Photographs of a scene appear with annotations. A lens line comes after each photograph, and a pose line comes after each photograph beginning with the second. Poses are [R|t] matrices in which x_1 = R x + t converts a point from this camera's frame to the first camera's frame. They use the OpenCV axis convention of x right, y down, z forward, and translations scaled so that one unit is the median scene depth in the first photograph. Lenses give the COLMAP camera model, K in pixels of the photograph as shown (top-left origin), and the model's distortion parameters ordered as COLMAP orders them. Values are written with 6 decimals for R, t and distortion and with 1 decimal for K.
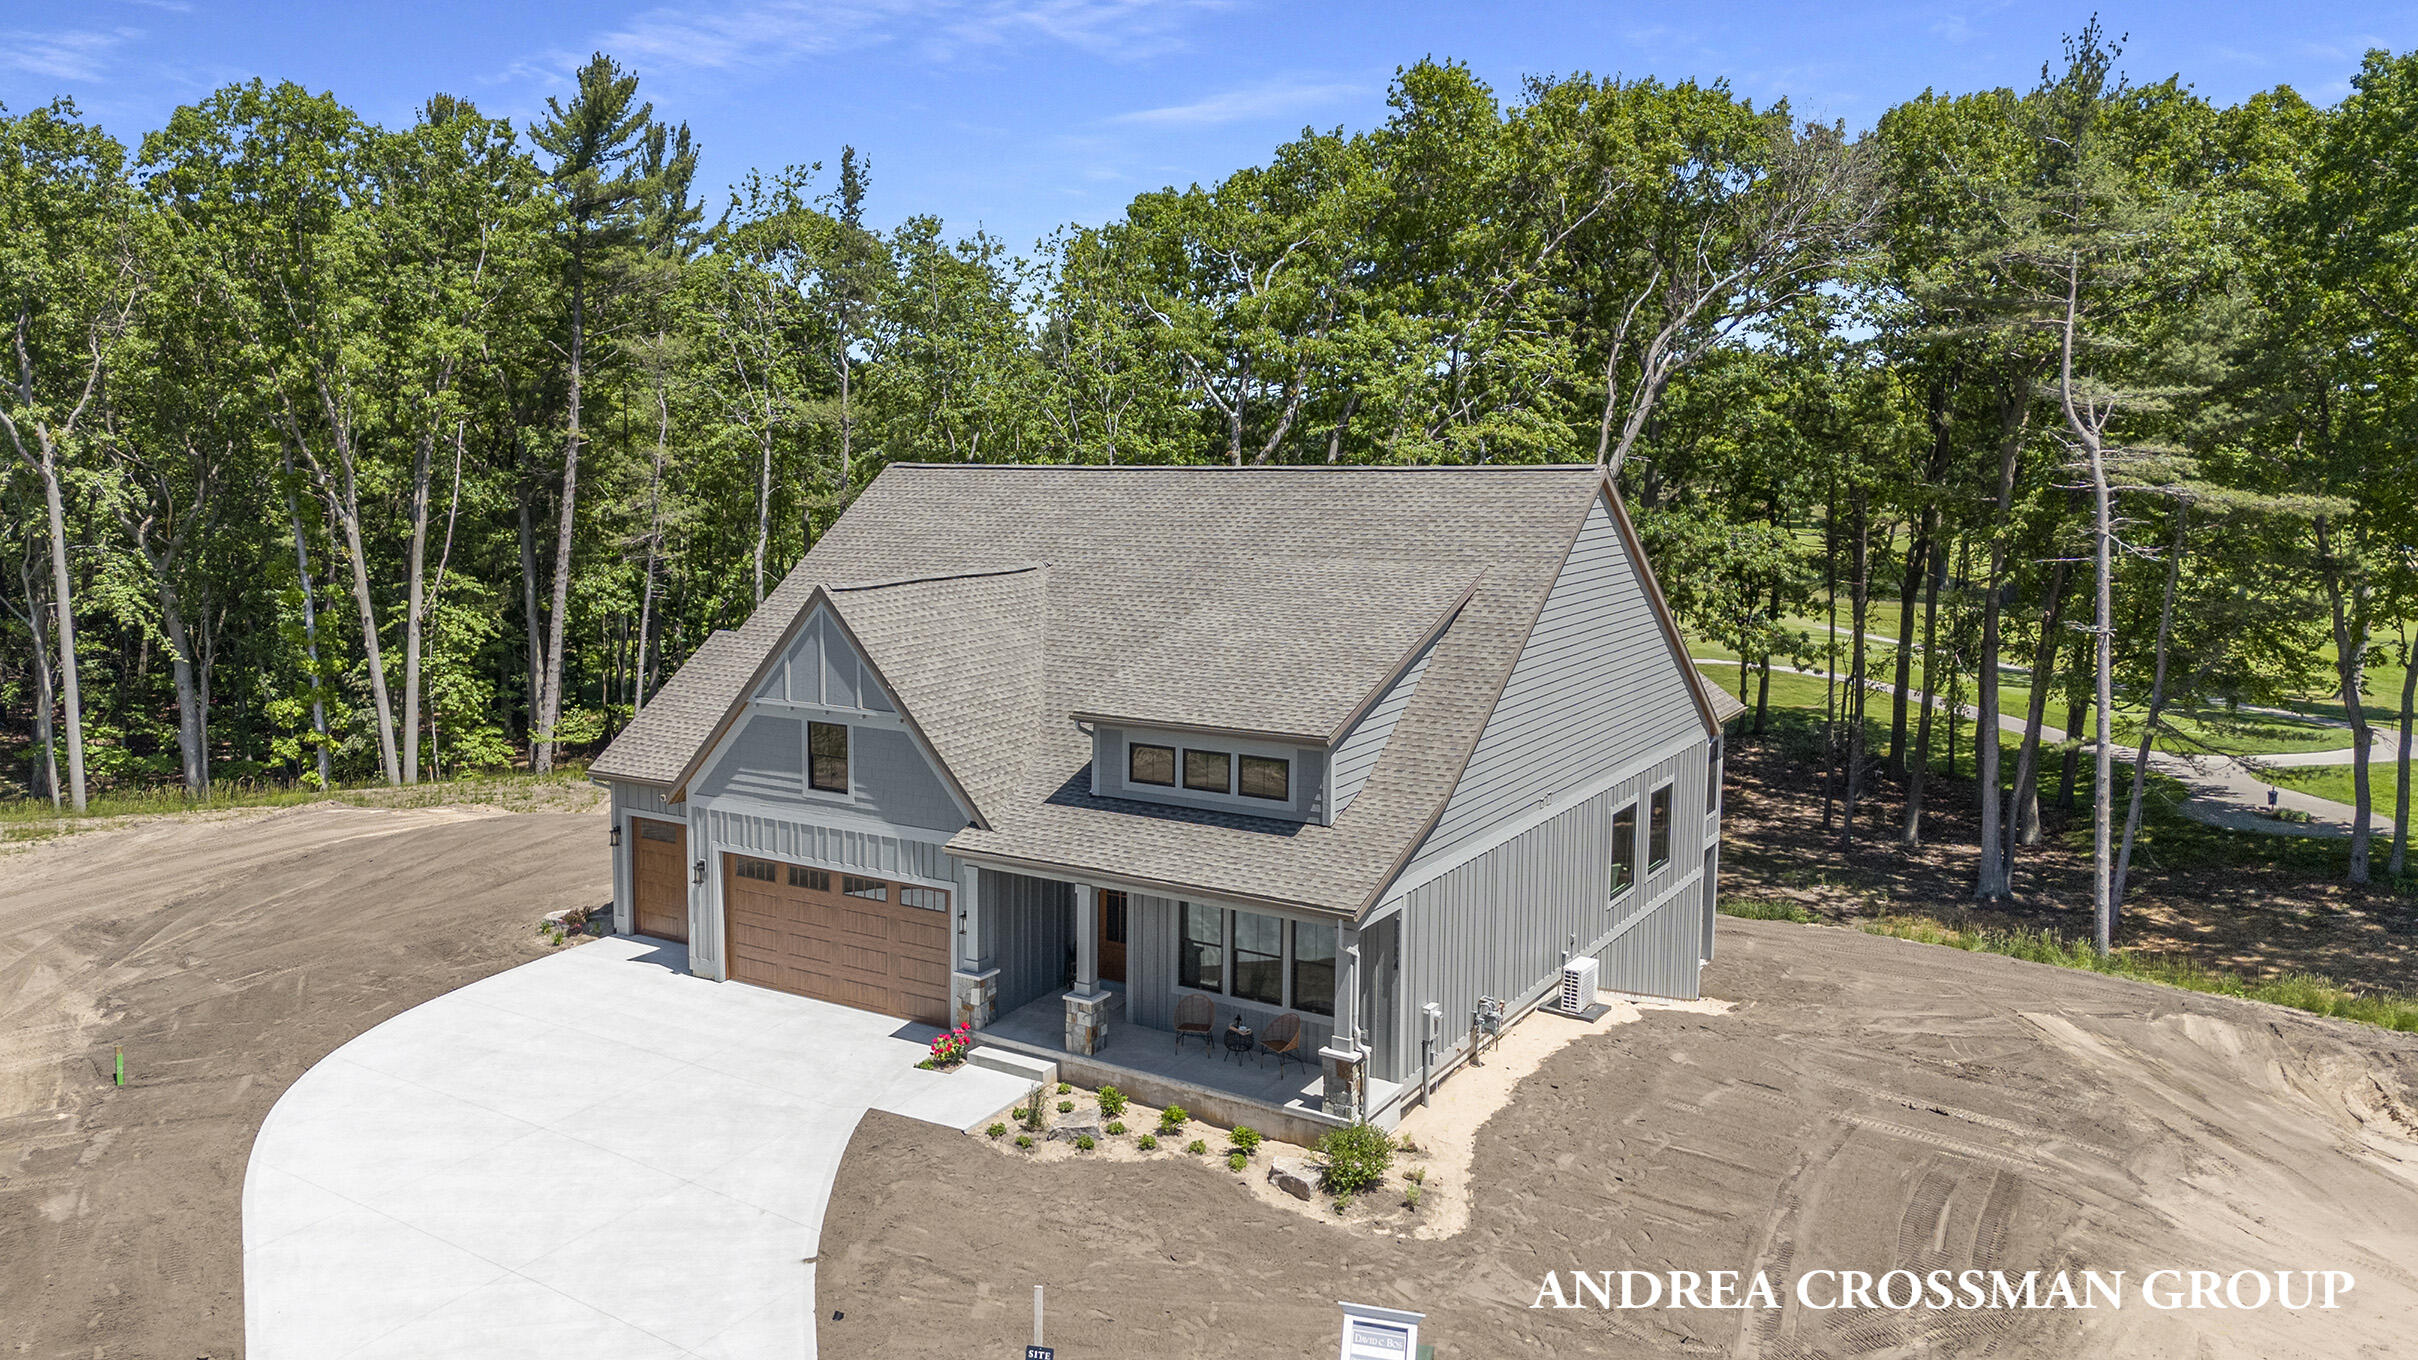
lens RADIAL K [[1678.4, 0, 1094.6], [0, 1678.4, 589.1], [0, 0, 1]] dist [0.030772, -0.006919]
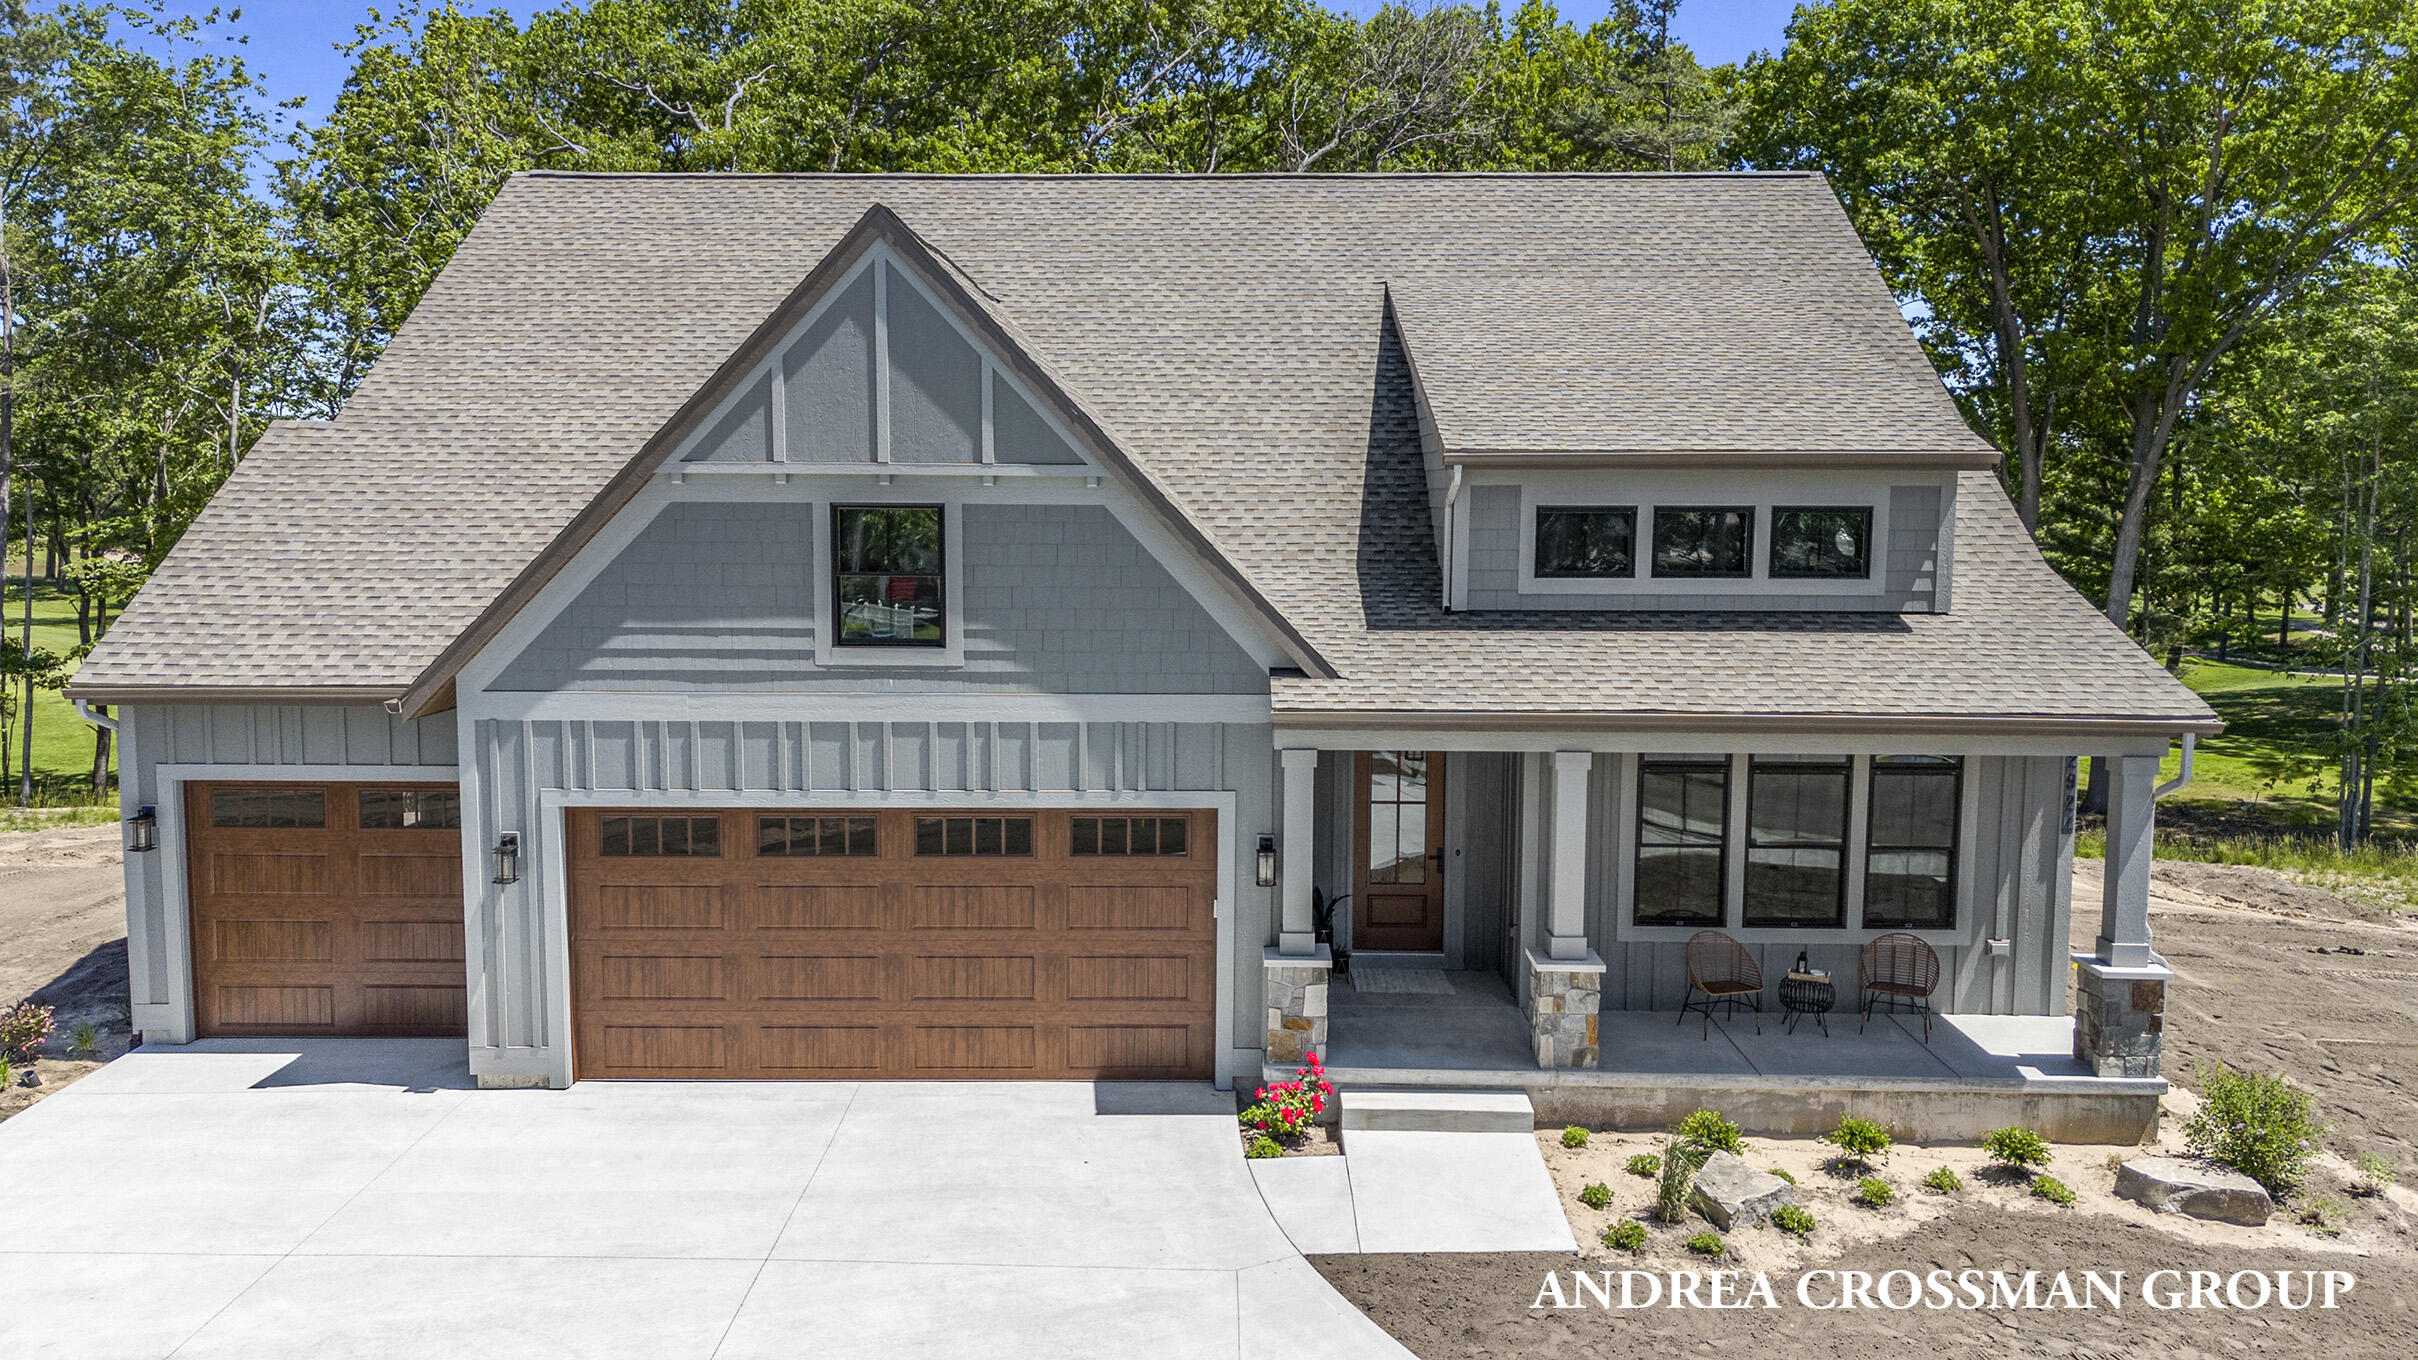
lens RADIAL K [[1710.9, 0, 1209.0], [0, 1710.9, 680.0], [0, 0, 1]] dist [0.049489, -0.008468]
pose [[0.835755, -0.047501, 0.547044, -0.367495], [0.028213, 0.998650, 0.043612, 0.115988], [-0.548377, -0.021015, 0.835967, 0.560476]]
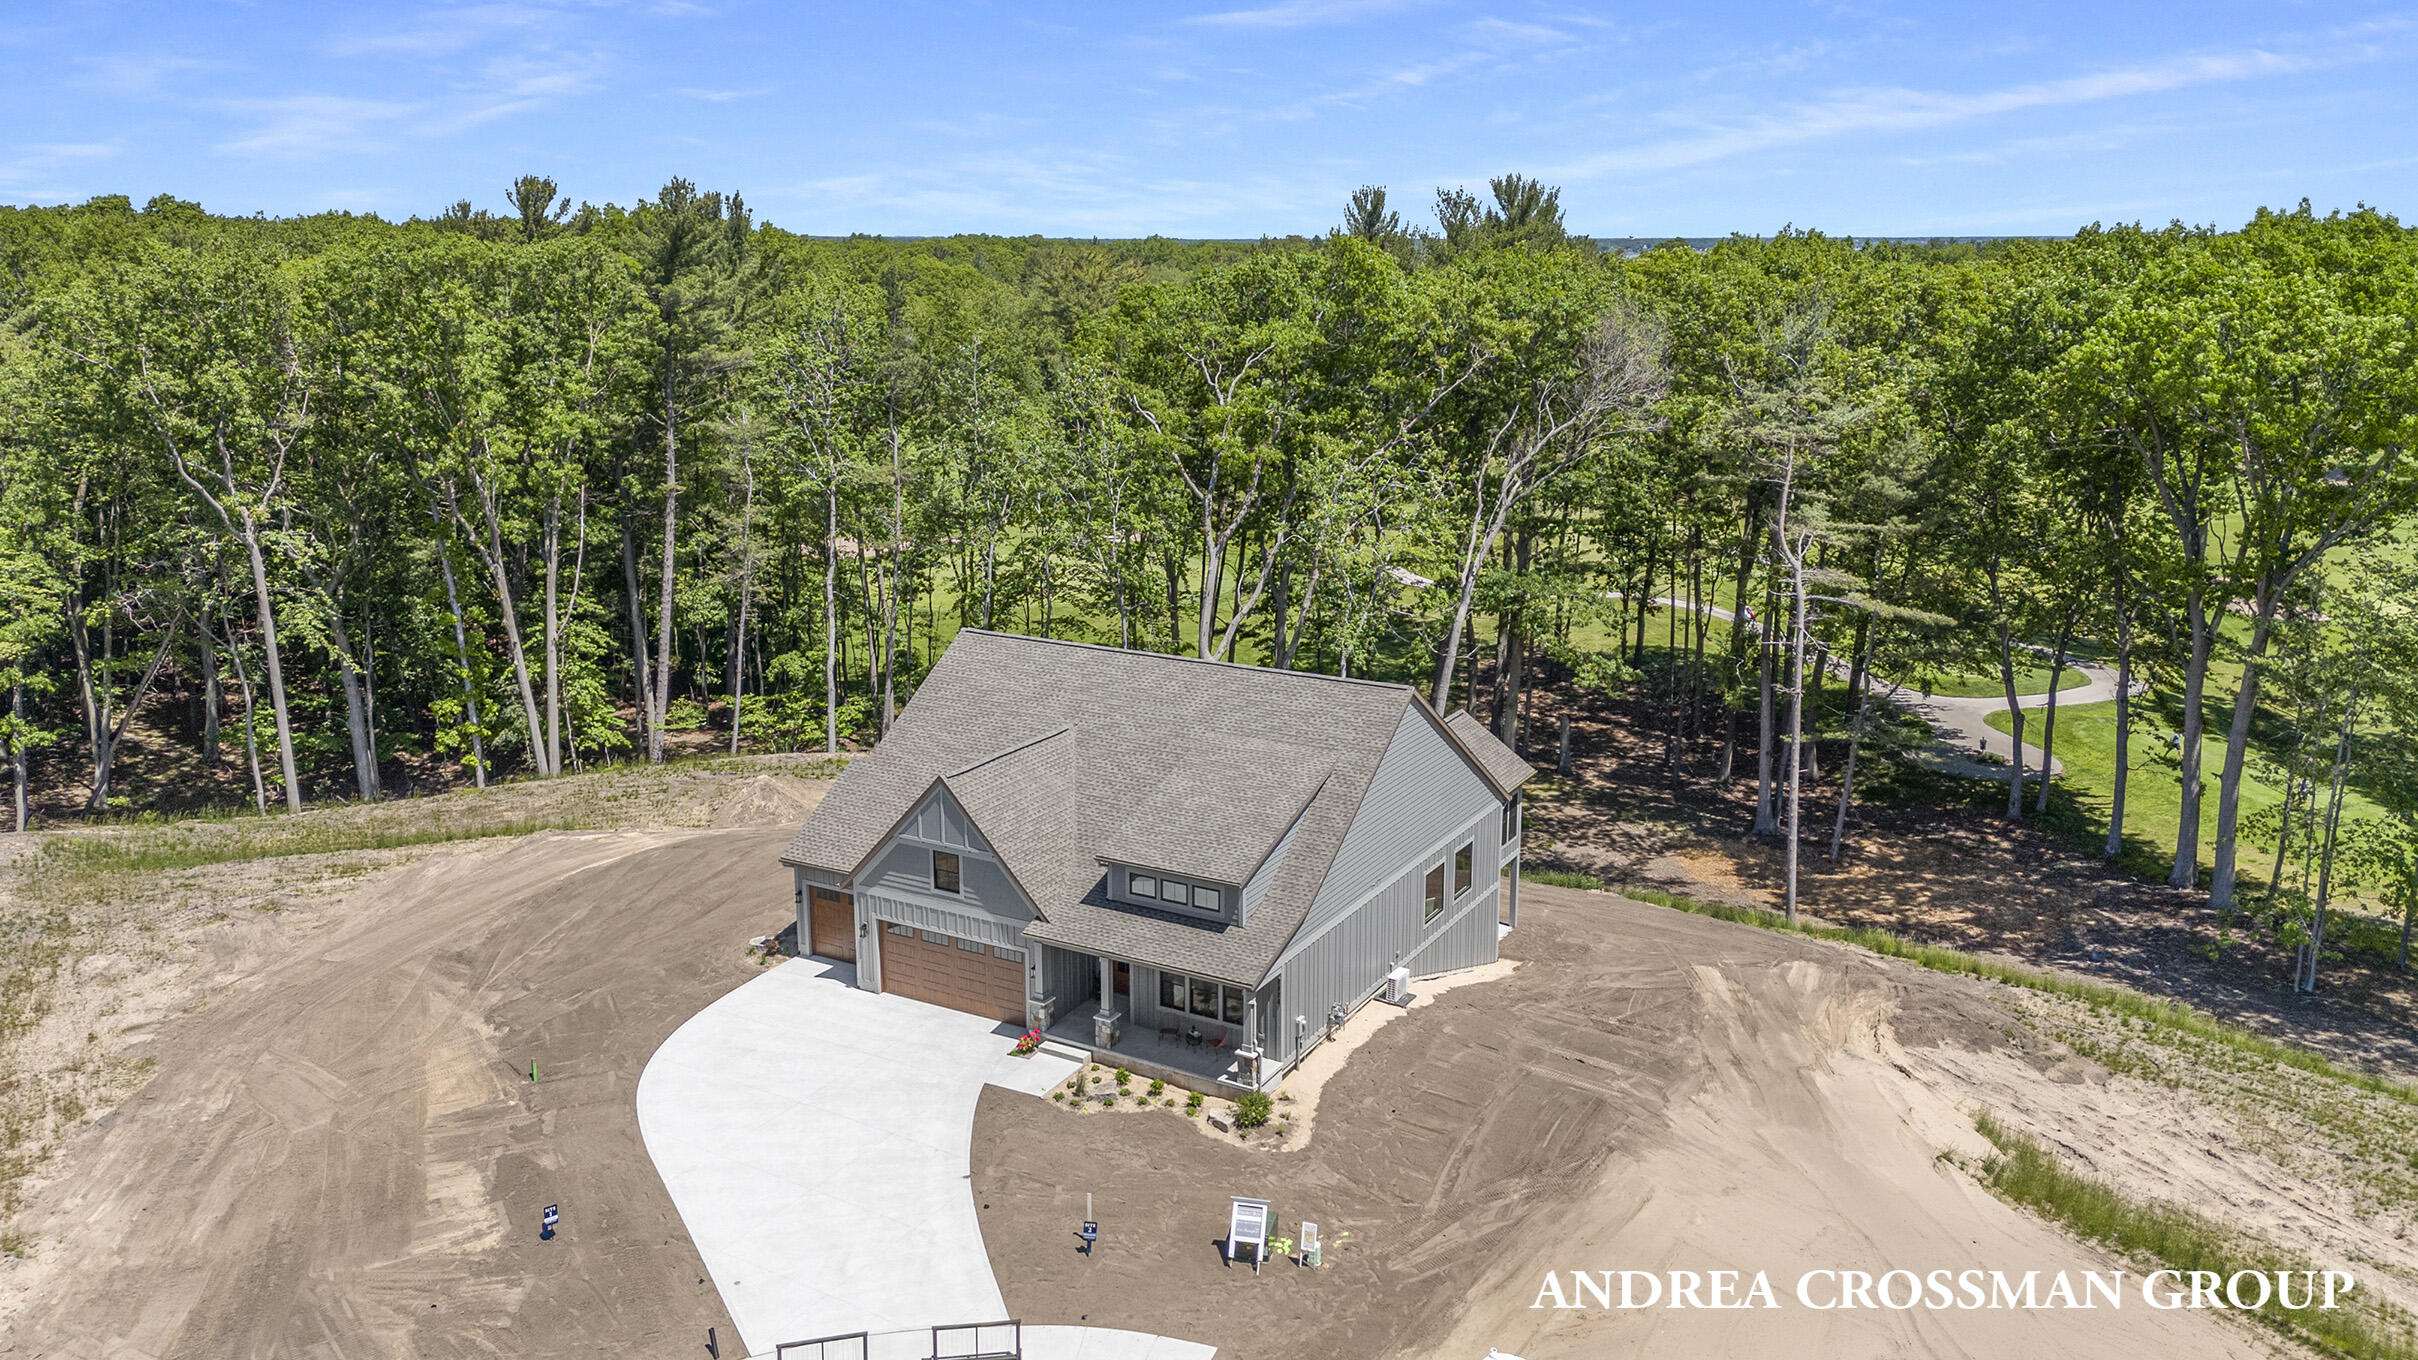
lens RADIAL K [[1710.9, 0, 1209.0], [0, 1710.9, 680.0], [0, 0, 1]] dist [0.049489, -0.008468]
pose [[0.997664, -0.021760, 0.064756, -0.006457], [0.010257, 0.984881, 0.172927, -0.390181], [-0.067540, -0.171859, 0.982804, -0.667006]]
